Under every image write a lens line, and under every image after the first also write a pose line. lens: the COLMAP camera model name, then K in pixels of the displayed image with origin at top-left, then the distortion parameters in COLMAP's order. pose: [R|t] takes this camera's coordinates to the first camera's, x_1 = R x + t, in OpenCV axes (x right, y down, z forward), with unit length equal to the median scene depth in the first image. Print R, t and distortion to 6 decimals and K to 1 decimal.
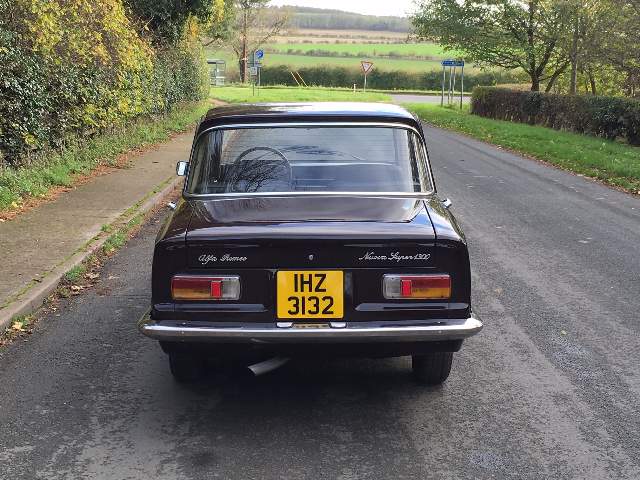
lens RADIAL K [[1026.3, 0, 319.6], [0, 1026.3, 244.4], [0, 0, 1]] dist [0.130780, 0.000000]
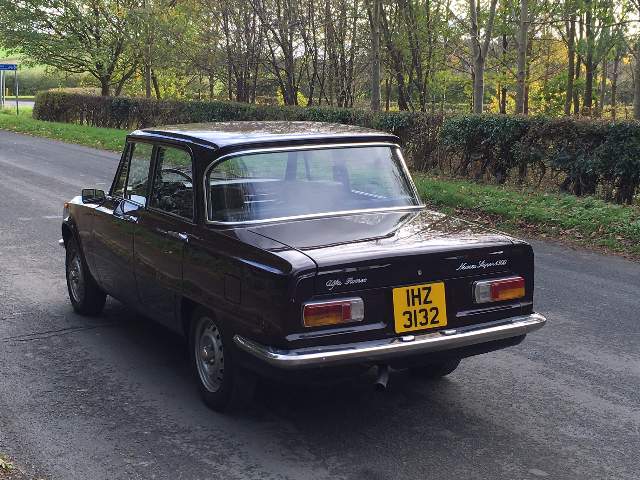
lens RADIAL K [[1026.3, 0, 319.9], [0, 1026.3, 237.2], [0, 0, 1]] dist [0.130780, 0.000000]
pose [[0.908519, -0.083236, 0.409469, -0.536773], [0.087133, 0.996154, 0.009168, -0.042957], [-0.408658, 0.027349, 0.912278, 0.062435]]
